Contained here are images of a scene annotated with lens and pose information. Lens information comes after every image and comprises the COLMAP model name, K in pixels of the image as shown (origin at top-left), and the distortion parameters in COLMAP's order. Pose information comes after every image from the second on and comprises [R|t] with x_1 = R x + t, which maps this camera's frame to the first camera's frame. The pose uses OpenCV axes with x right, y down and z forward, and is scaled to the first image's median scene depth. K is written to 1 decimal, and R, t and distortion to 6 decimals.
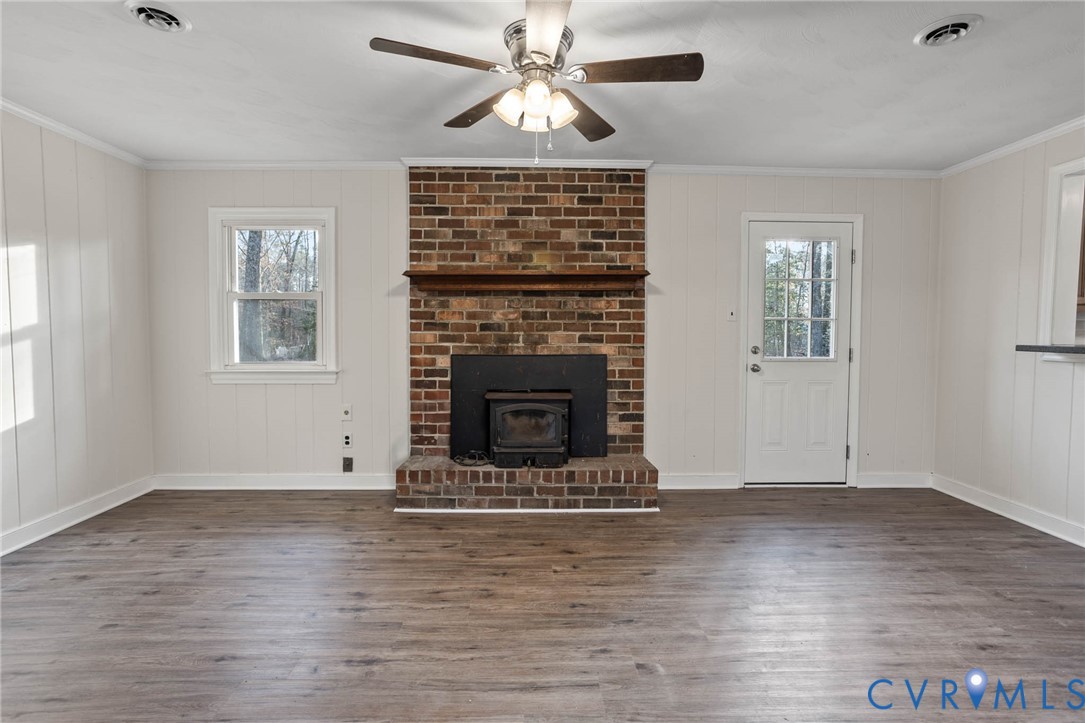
lens RADIAL K [[528.1, 0, 542.5], [0, 528.1, 361.5], [0, 0, 1]] dist [-0.062316, 0.048626]
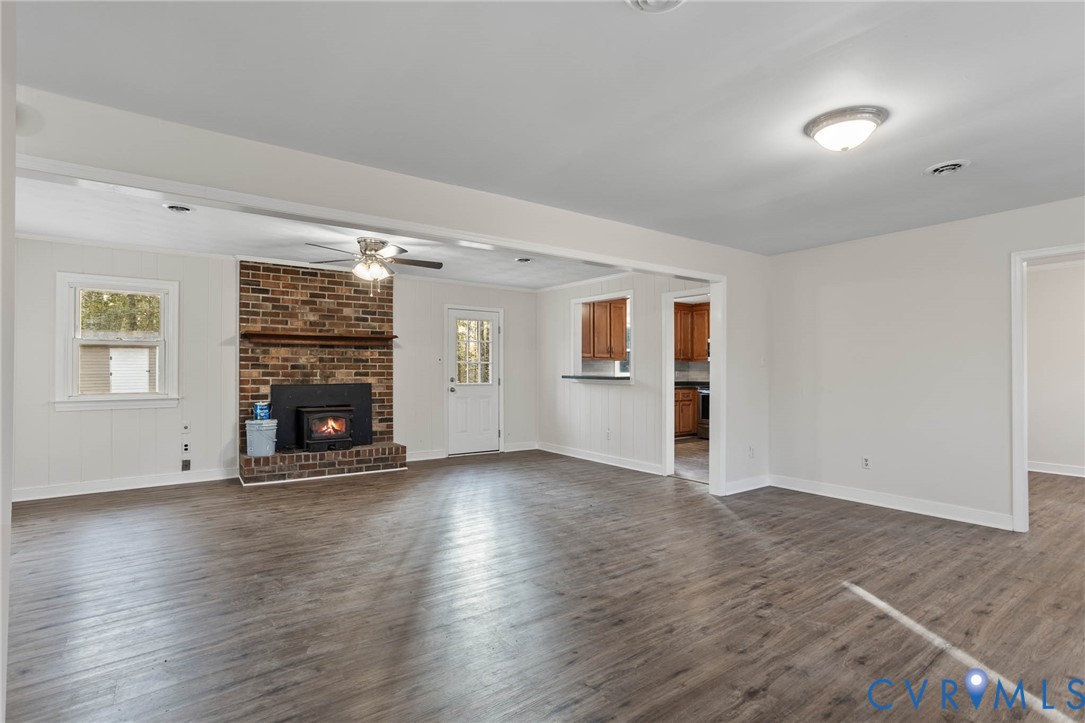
lens RADIAL K [[564.2, 0, 546.8], [0, 564.2, 357.4], [0, 0, 1]] dist [-0.067939, 0.040112]
pose [[0.823814, 0.010821, 0.566757, -0.432793], [0.029509, 0.997643, -0.061942, 0.031763], [-0.566092, 0.067753, 0.821553, -0.798031]]
